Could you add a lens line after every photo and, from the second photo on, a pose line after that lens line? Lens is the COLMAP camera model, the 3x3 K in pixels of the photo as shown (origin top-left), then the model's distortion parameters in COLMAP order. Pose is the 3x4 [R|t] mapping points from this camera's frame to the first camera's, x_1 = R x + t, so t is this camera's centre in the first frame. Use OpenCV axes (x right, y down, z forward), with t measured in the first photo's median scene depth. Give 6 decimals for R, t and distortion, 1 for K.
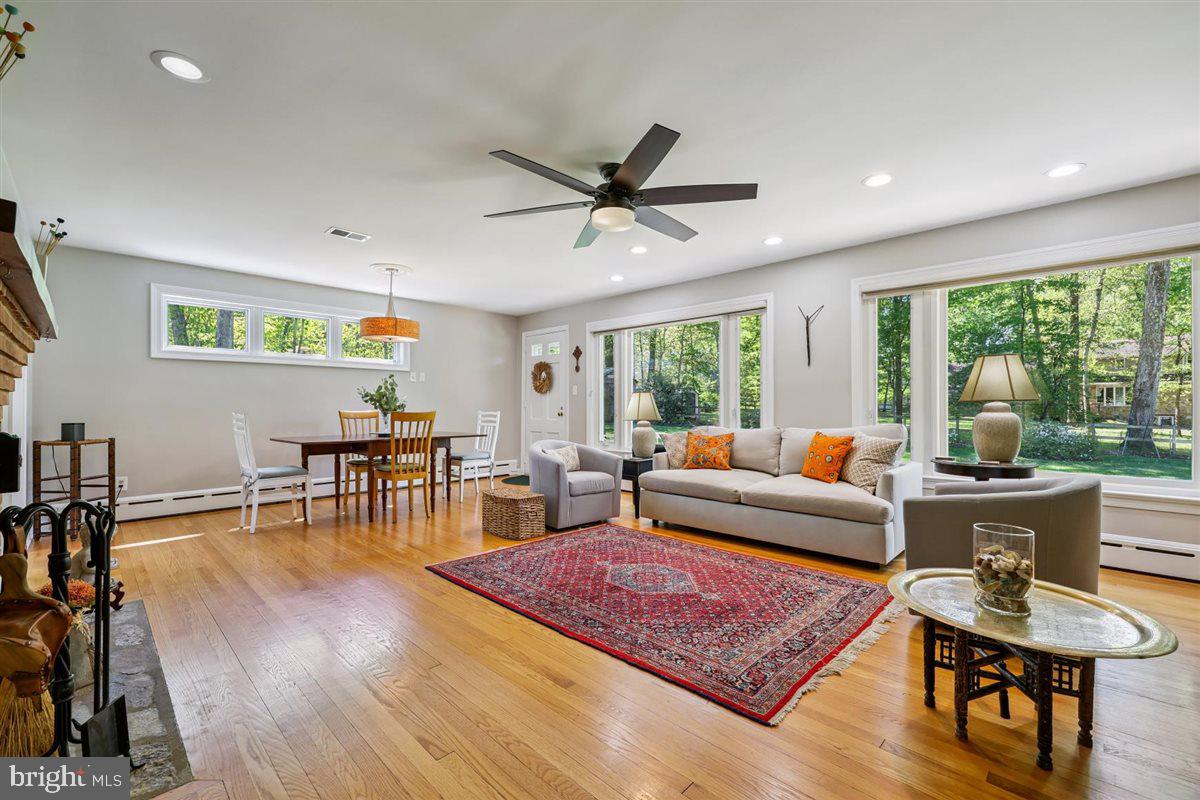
lens RADIAL K [[502.0, 0, 607.8], [0, 502.0, 404.0], [0, 0, 1]] dist [0.002064, -0.000178]
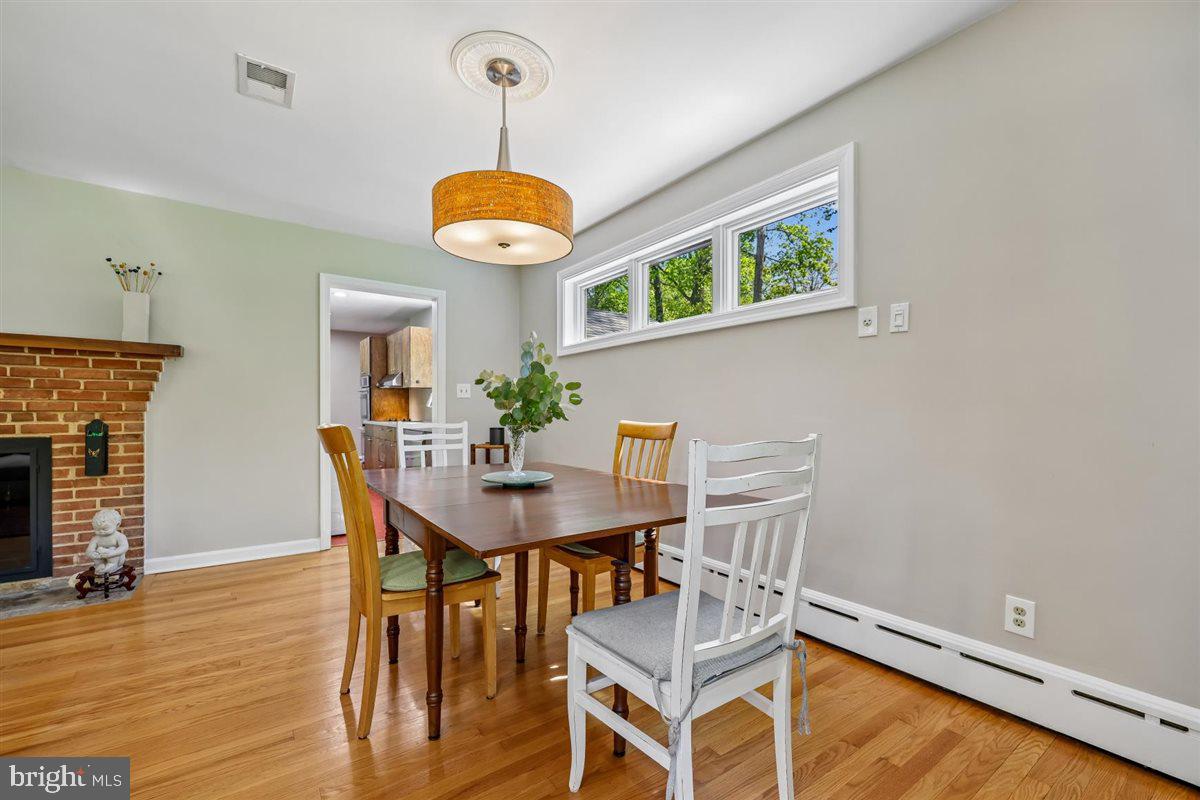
lens RADIAL K [[502.0, 0, 602.3], [0, 502.0, 411.8], [0, 0, 1]] dist [0.002064, -0.000178]
pose [[-0.182434, 0.000769, -0.983218, -0.068372], [0.005296, 0.999986, -0.000201, 0.007237], [0.983204, -0.005244, -0.182436, 1.645043]]
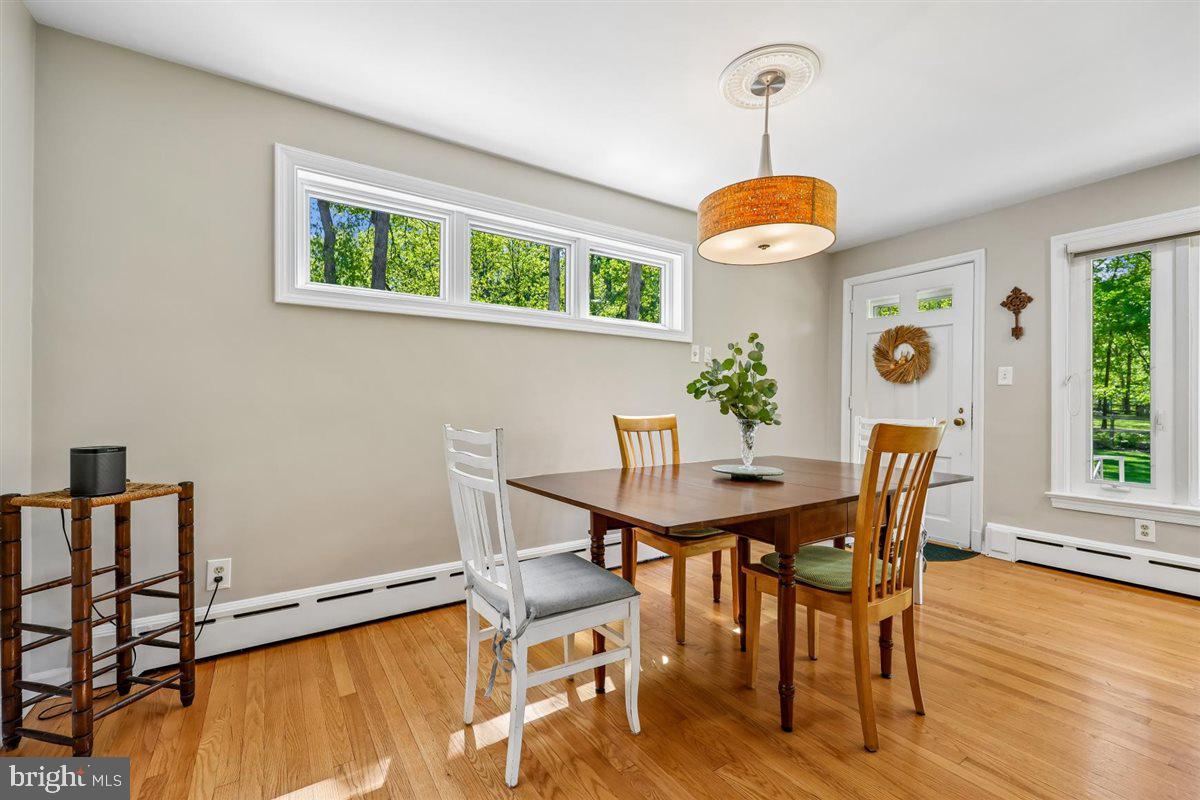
lens RADIAL K [[502.0, 0, 605.5], [0, 502.0, 405.2], [0, 0, 1]] dist [0.002064, -0.000178]
pose [[0.977573, 0.002031, -0.210588, -0.677681], [-0.001356, 0.999993, 0.003352, 0.001991], [0.210594, -0.002991, 0.977569, 0.807412]]
